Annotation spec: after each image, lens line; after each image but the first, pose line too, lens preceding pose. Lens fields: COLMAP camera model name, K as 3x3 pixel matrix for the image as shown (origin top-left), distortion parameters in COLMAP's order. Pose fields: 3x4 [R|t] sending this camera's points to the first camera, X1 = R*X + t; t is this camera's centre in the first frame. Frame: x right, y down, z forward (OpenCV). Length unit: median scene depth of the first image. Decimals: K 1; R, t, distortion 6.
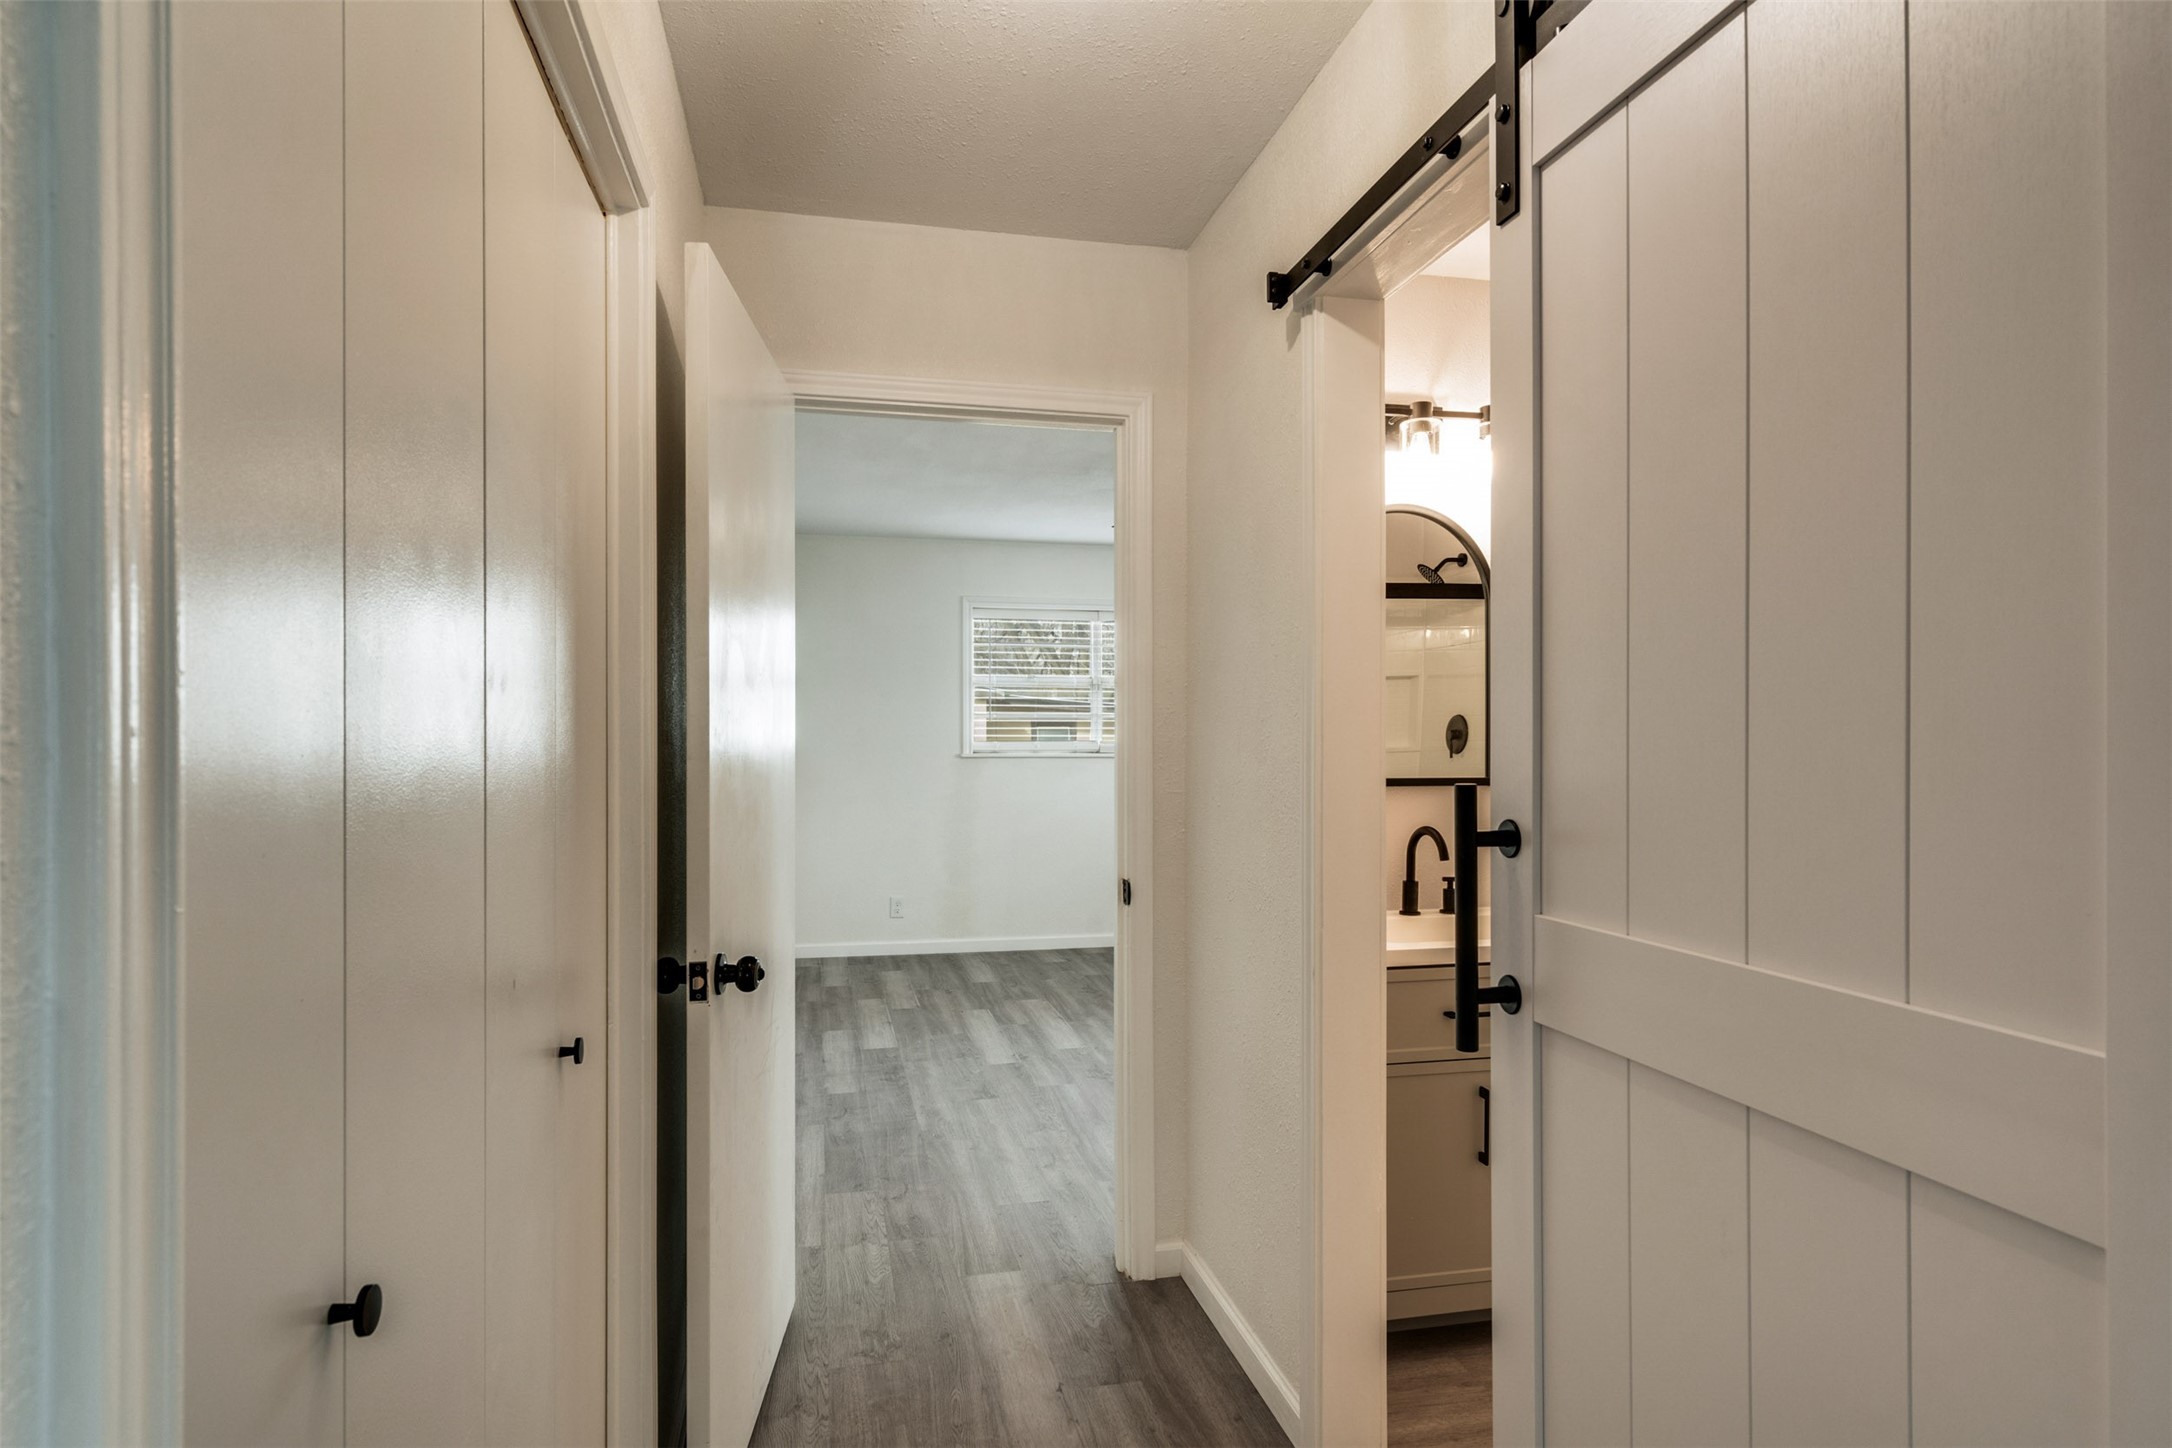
lens RADIAL K [[1163.6, 0, 1086.8], [0, 1163.6, 744.5], [0, 0, 1]] dist [-0.001312, 0.000221]
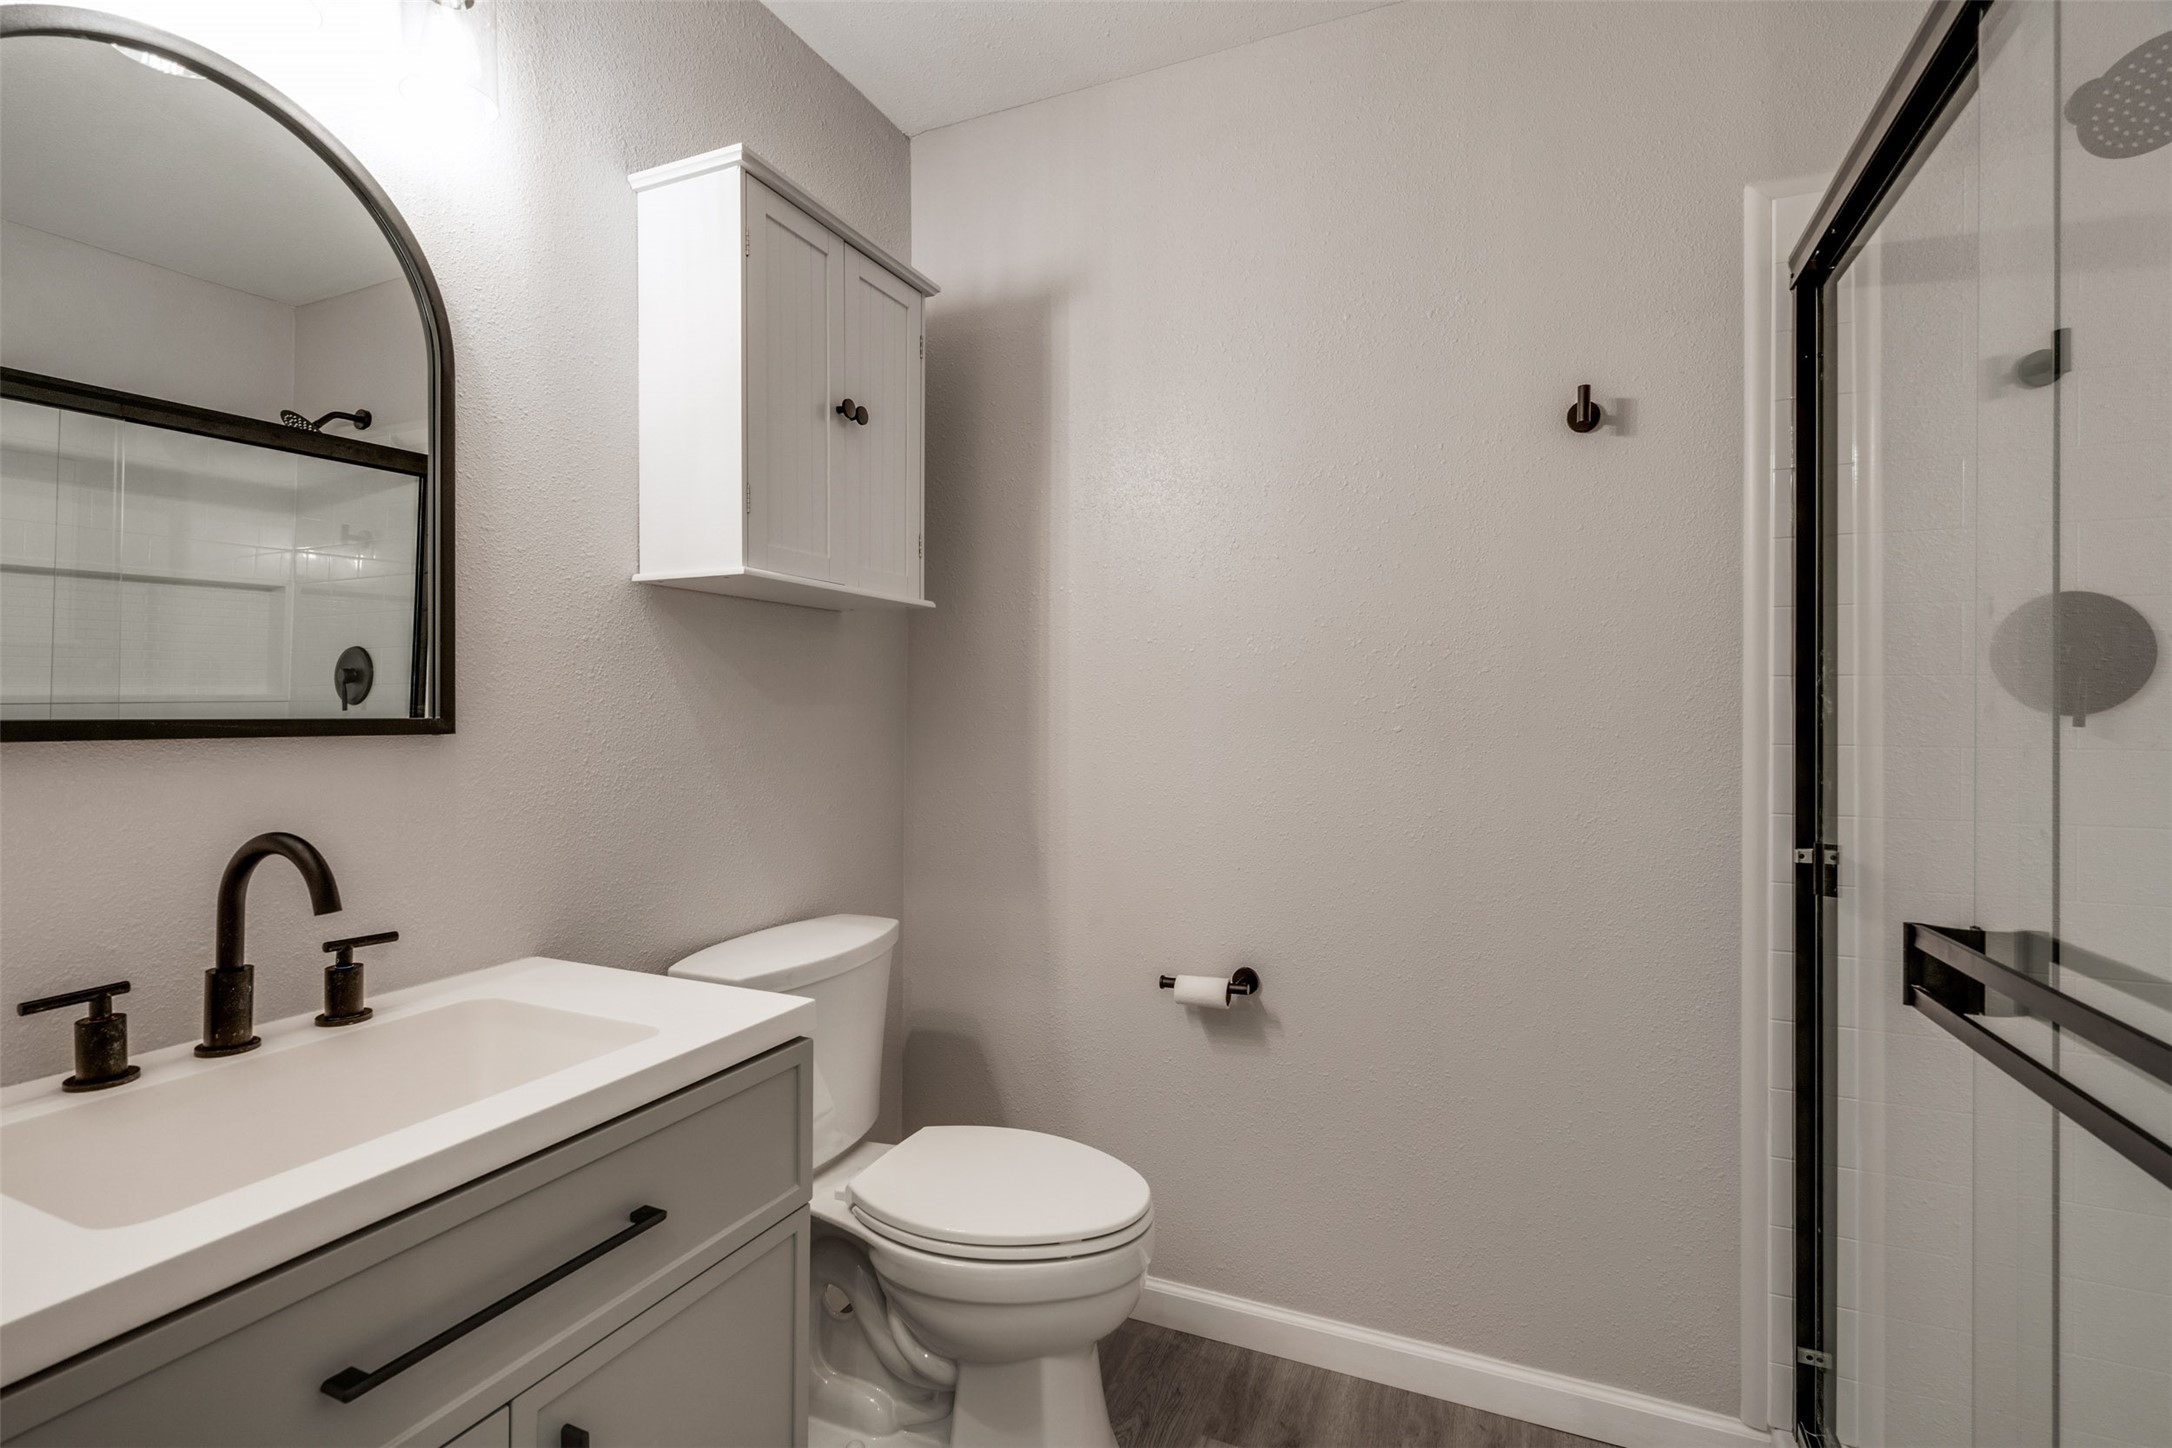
lens RADIAL K [[1022.3, 0, 1082.6], [0, 1022.3, 715.4], [0, 0, 1]] dist [0.002121, 0.001144]
pose [[0.598497, 0.000158, 0.801125, 0.096536], [0.002948, 0.999993, -0.002400, 0.017126], [-0.801120, 0.003798, 0.598492, 0.310123]]
